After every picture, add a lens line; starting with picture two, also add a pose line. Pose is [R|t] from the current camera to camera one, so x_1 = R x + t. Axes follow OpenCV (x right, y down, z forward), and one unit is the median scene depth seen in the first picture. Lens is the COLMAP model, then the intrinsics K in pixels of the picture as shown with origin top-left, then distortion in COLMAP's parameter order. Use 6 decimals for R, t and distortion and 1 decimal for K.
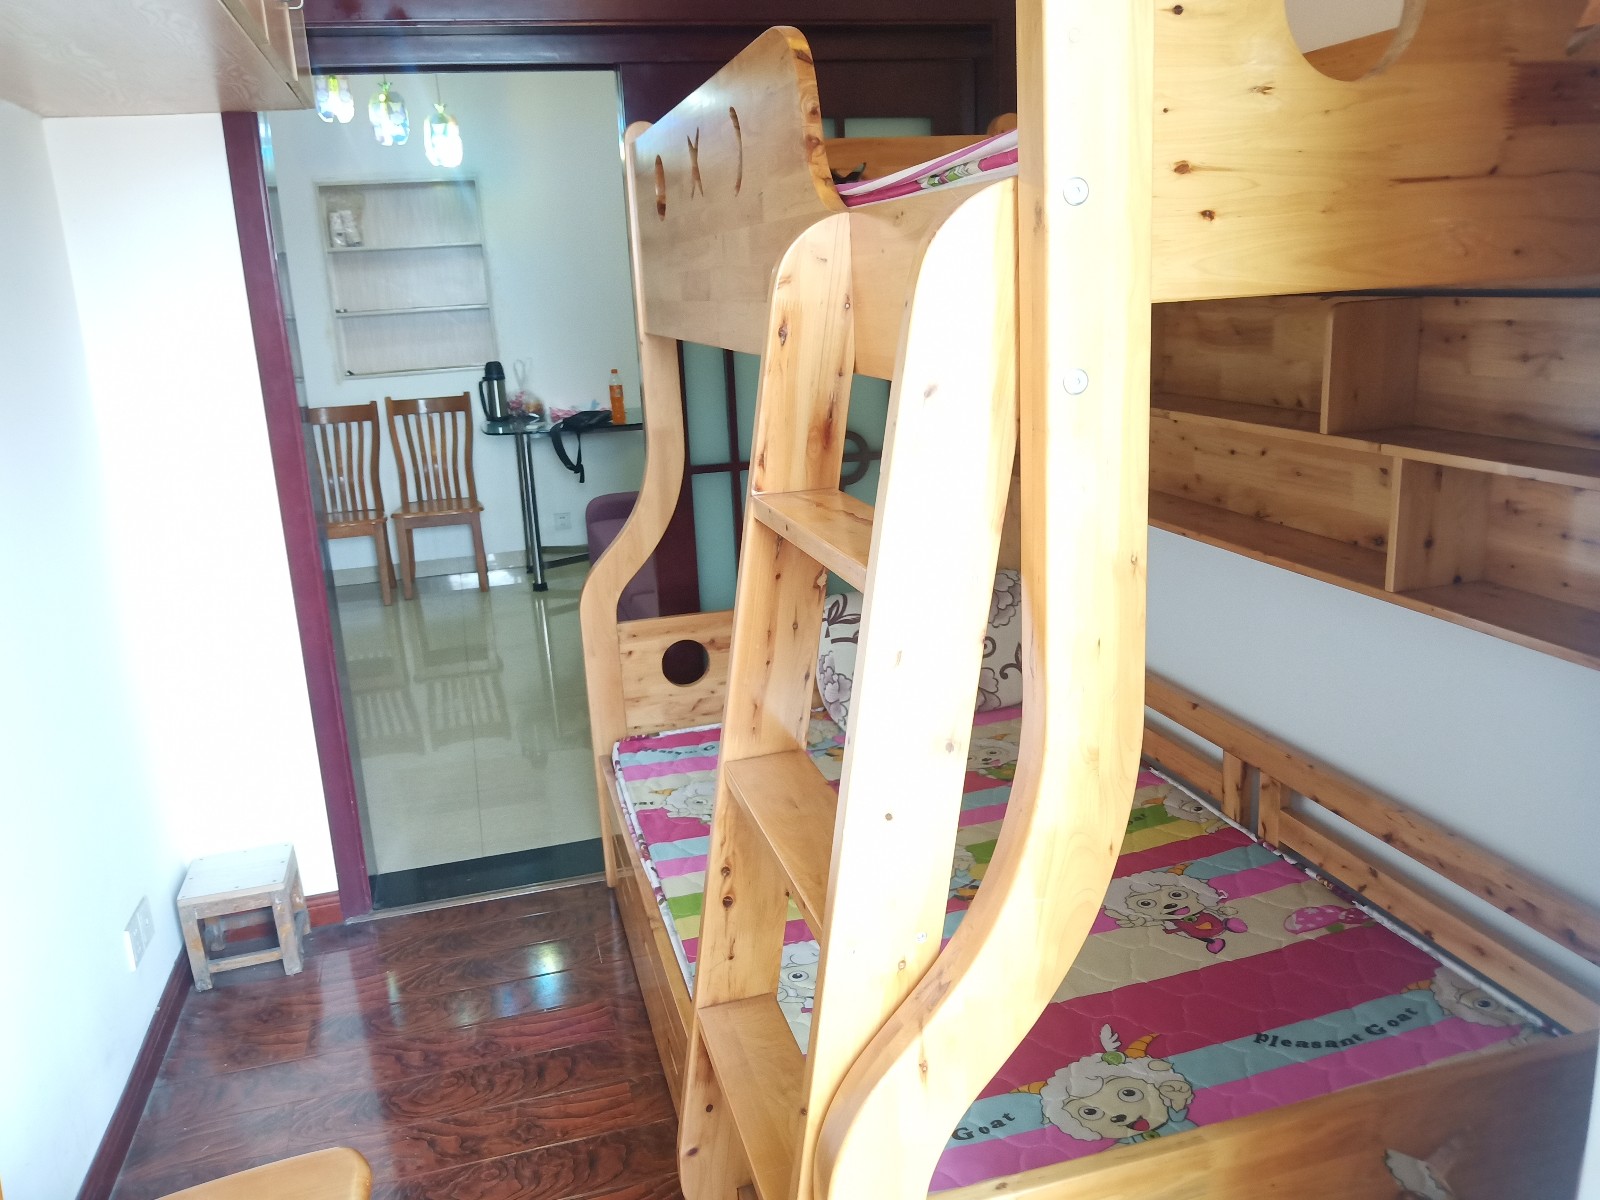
lens RADIAL K [[1240.0, 0, 798.5], [0, 1240.0, 601.1], [0, 0, 1]] dist [-0.002287, -0.004995]
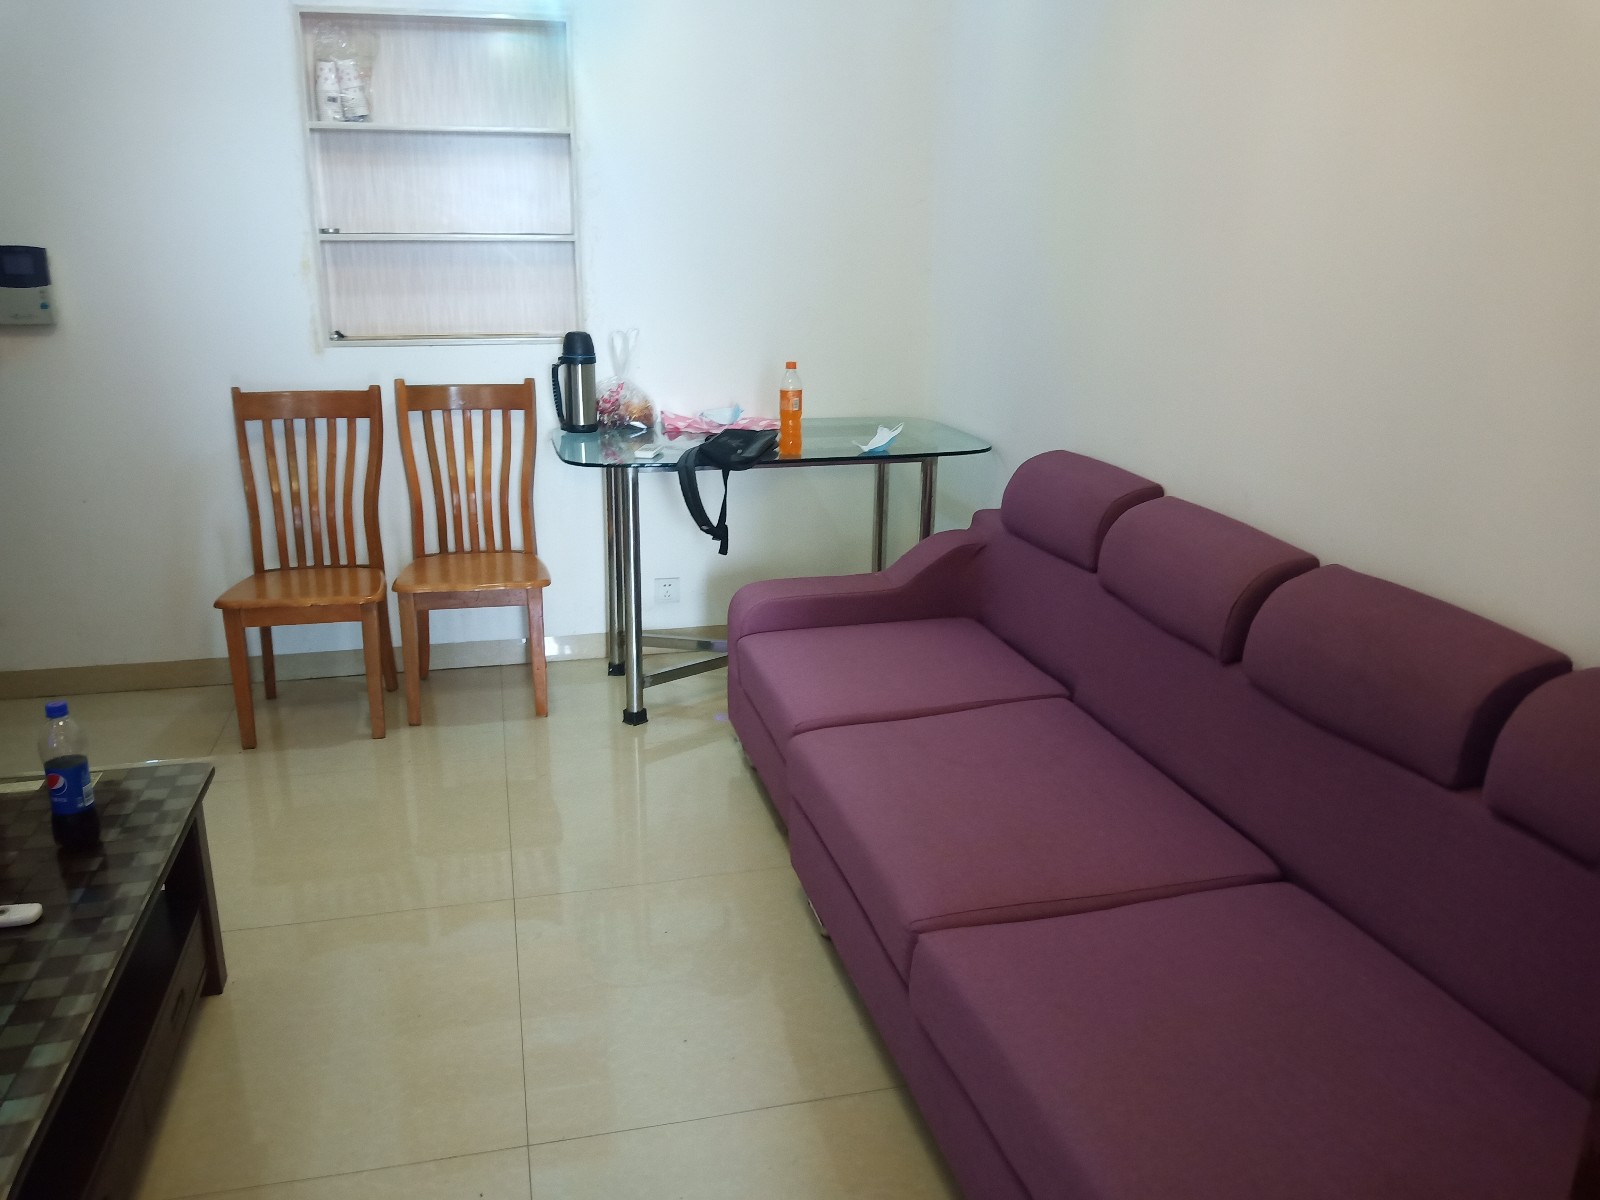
lens RADIAL K [[1240.0, 0, 801.3], [0, 1240.0, 598.5], [0, 0, 1]] dist [-0.002287, -0.004995]
pose [[0.997857, 0.065197, -0.005614, -0.126092], [-0.064968, 0.997296, 0.034338, -0.091954], [0.007838, -0.033900, 0.999394, 0.395504]]
